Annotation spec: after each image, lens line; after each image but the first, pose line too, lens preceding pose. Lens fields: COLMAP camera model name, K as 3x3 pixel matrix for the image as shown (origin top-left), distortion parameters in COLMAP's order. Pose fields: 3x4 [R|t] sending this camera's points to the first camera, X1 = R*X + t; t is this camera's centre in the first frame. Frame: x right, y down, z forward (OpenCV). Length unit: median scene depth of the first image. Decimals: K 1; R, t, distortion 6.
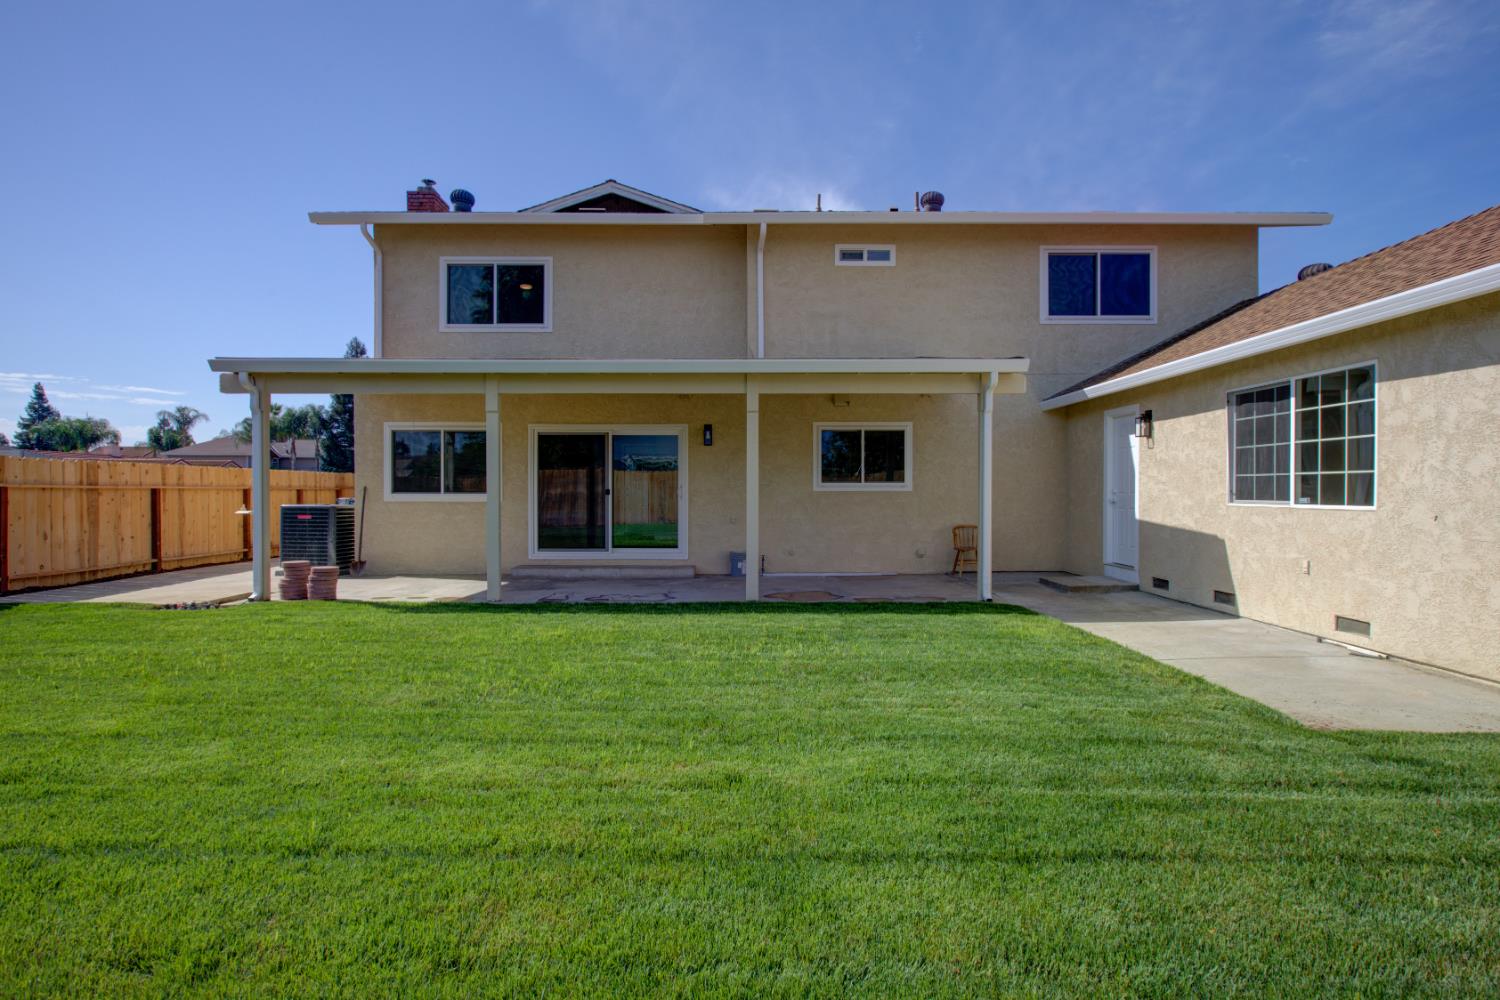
lens RADIAL K [[735.3, 0, 751.4], [0, 735.3, 498.5], [0, 0, 1]] dist [-0.006584, 0.000808]
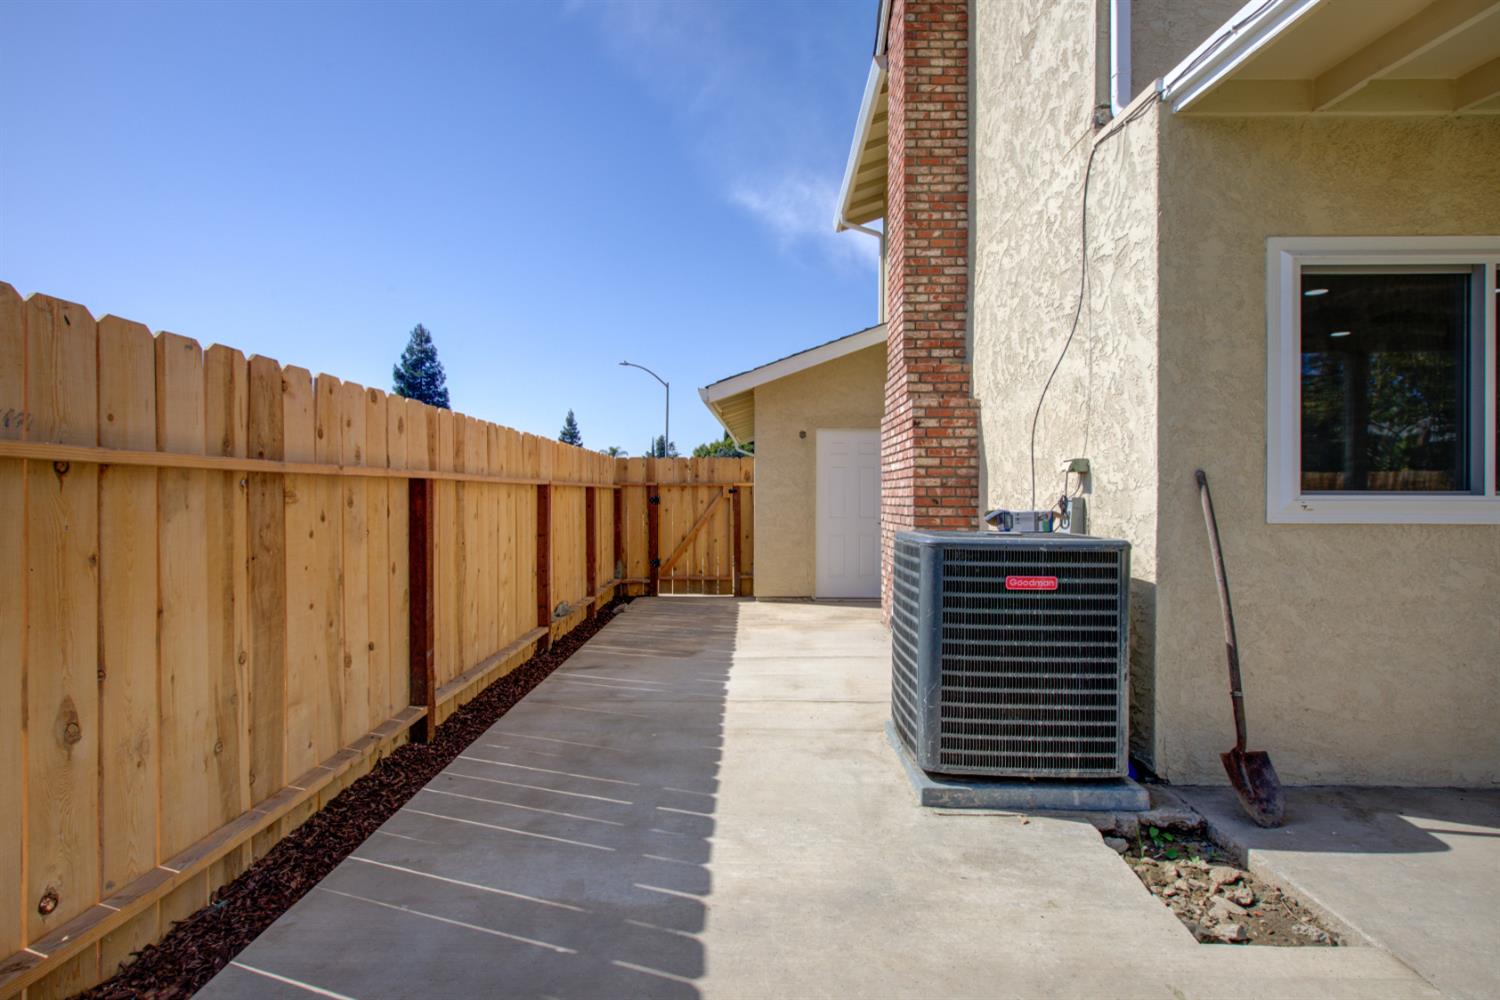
lens RADIAL K [[735.3, 0, 748.4], [0, 735.3, 501.5], [0, 0, 1]] dist [-0.006584, 0.000808]
pose [[0.999451, 0.001573, -0.033109, -0.702210], [-0.001570, 0.999999, 0.000113, -0.004379], [0.033109, -0.000061, 0.999452, 0.731605]]
